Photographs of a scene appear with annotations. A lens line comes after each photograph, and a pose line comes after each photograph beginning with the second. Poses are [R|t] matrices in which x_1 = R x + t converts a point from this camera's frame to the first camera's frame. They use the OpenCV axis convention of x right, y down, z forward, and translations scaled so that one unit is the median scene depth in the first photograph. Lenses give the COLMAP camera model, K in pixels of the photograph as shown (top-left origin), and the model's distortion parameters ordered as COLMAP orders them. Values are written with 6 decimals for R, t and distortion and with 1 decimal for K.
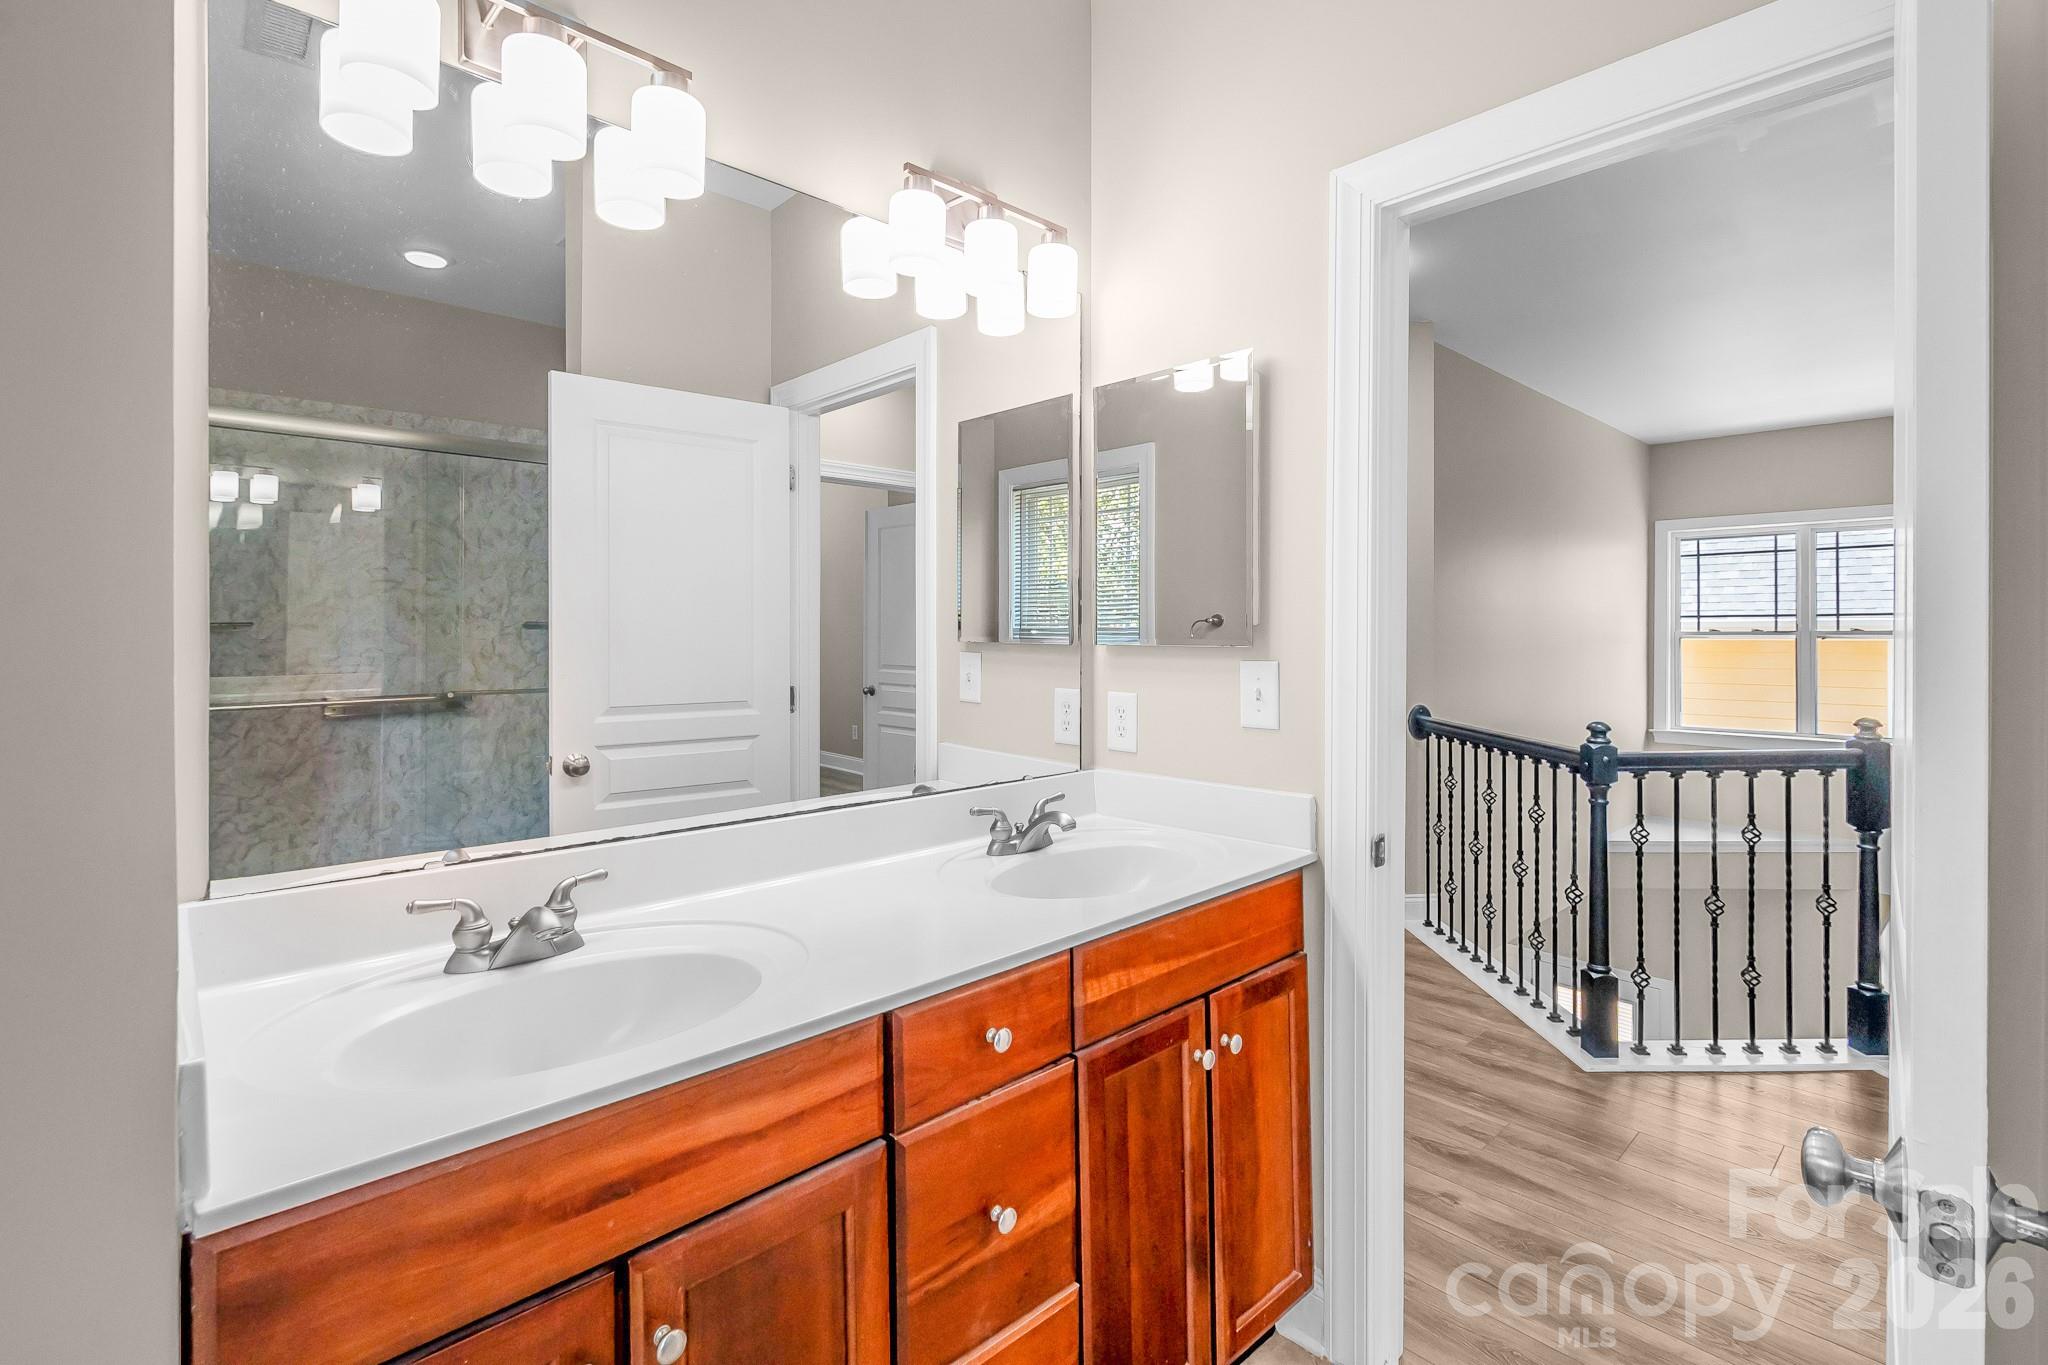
lens RADIAL K [[921.0, 0, 1021.2], [0, 921.0, 652.4], [0, 0, 1]] dist [-0.000423, -0.000165]
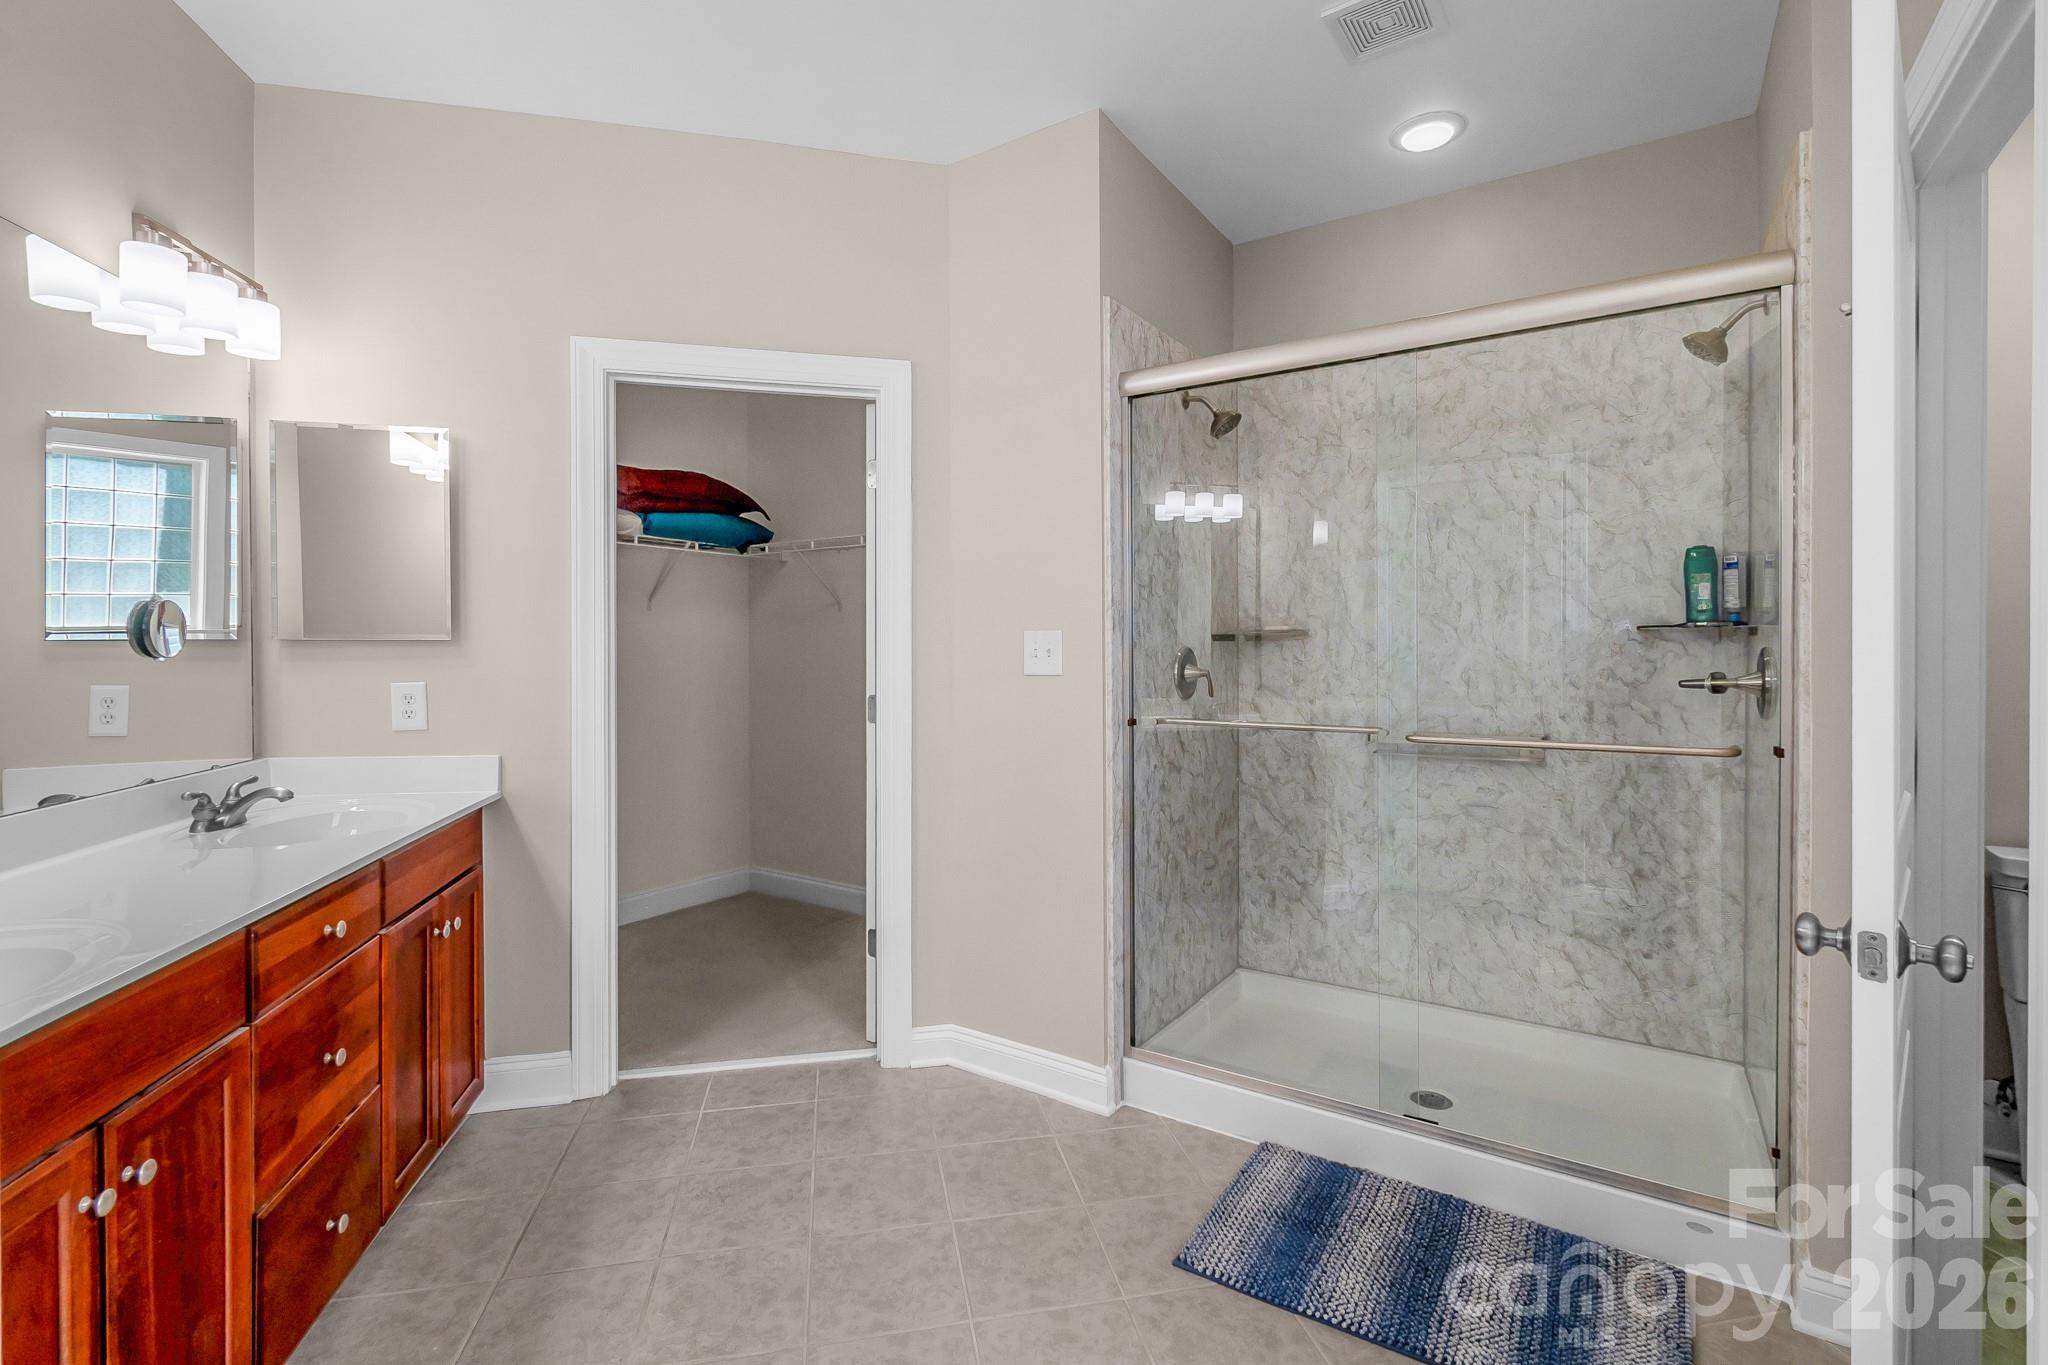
lens RADIAL K [[921.0, 0, 1021.2], [0, 921.0, 652.4], [0, 0, 1]] dist [-0.000423, -0.000165]
pose [[0.510107, -0.001998, 0.860109, -0.452920], [0.020107, 0.999752, -0.009602, 0.031040], [-0.859876, 0.022192, 0.510021, -0.396619]]
